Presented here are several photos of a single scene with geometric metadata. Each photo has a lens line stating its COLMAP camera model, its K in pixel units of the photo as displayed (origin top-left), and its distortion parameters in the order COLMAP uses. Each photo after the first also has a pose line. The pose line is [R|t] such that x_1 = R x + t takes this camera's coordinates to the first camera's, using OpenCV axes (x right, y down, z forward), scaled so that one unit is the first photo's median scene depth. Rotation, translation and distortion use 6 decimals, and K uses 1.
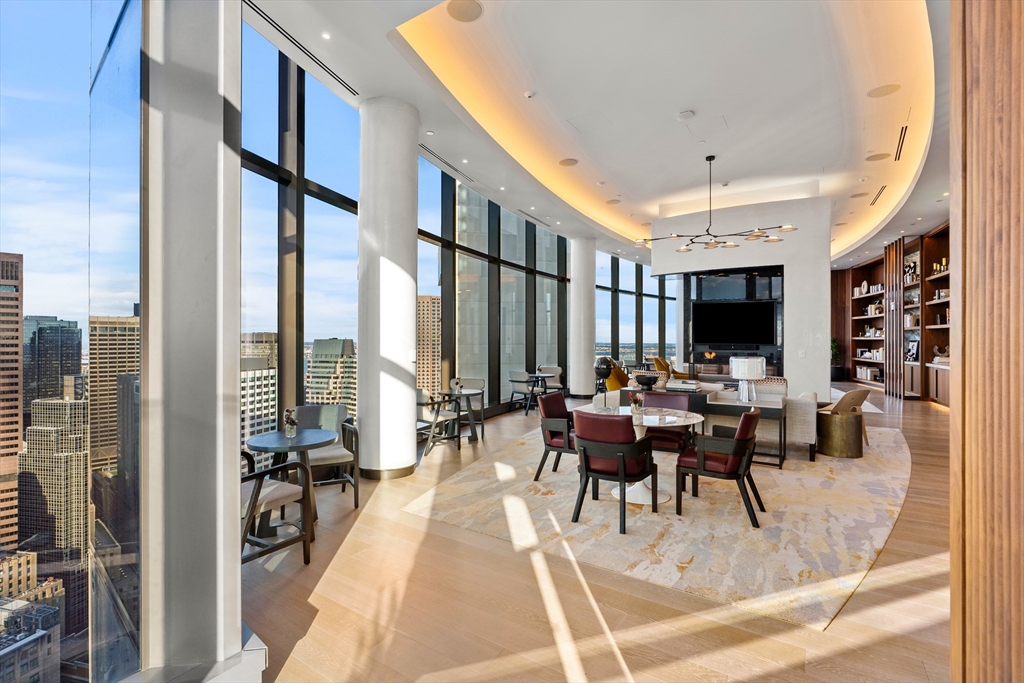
lens RADIAL K [[463.9, 0, 513.5], [0, 463.9, 340.5], [0, 0, 1]] dist [-0.007289, 0.002739]
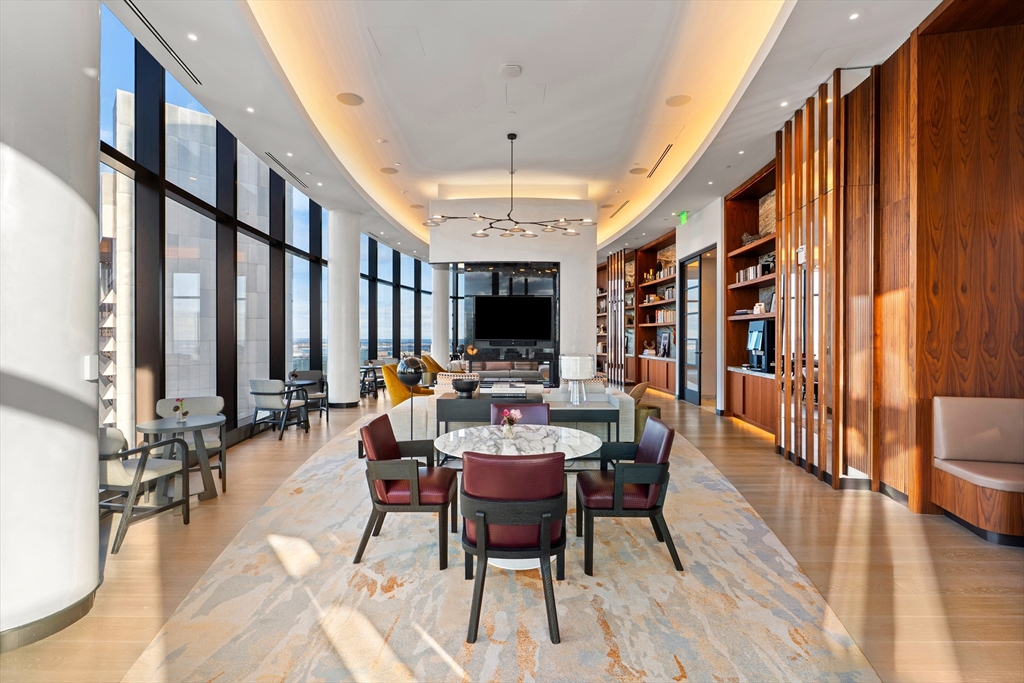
lens RADIAL K [[463.9, 0, 512.7], [0, 463.9, 338.5], [0, 0, 1]] dist [-0.007289, 0.002739]
pose [[0.838541, -0.003398, 0.544829, -0.082267], [0.001133, 0.999989, 0.004493, 0.000211], [-0.544838, -0.003150, 0.838535, 0.265545]]
